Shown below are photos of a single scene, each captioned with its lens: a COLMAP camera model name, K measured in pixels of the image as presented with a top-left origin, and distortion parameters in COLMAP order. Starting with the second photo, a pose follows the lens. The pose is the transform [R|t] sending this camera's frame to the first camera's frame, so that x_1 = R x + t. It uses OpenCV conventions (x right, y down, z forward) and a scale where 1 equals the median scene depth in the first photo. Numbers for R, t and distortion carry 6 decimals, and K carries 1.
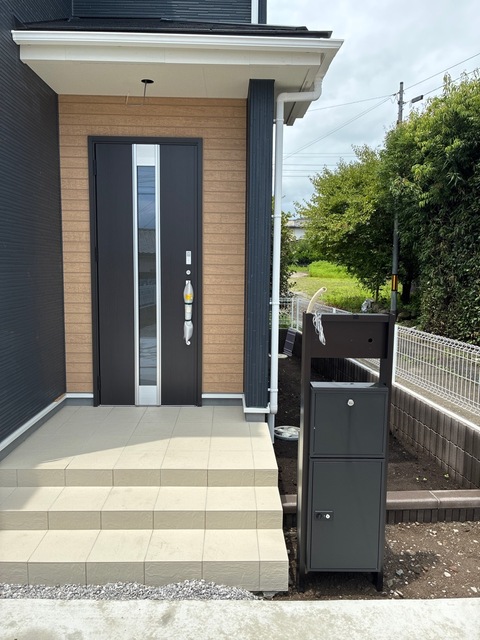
lens RADIAL K [[484.9, 0, 229.3], [0, 484.9, 319.3], [0, 0, 1]] dist [0.042137, -0.000729]
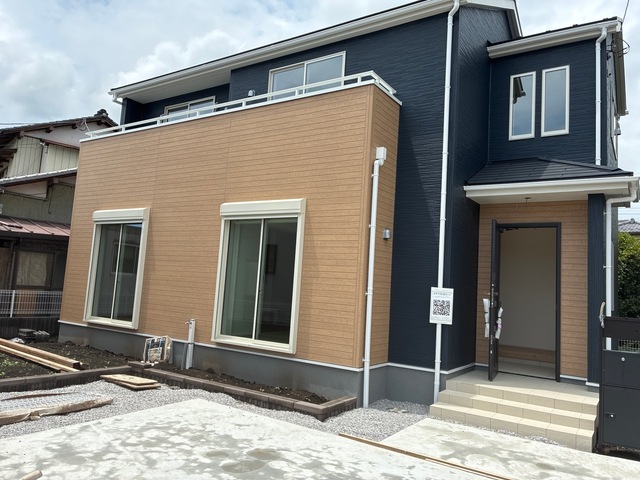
lens RADIAL K [[484.9, 0, 329.1], [0, 484.9, 238.9], [0, 0, 1]] dist [0.042137, -0.000729]
pose [[0.839637, -0.015631, -0.542922, 0.200491], [-0.111882, 0.973172, -0.201046, 0.135873], [0.531499, 0.229549, 0.815362, -0.874014]]
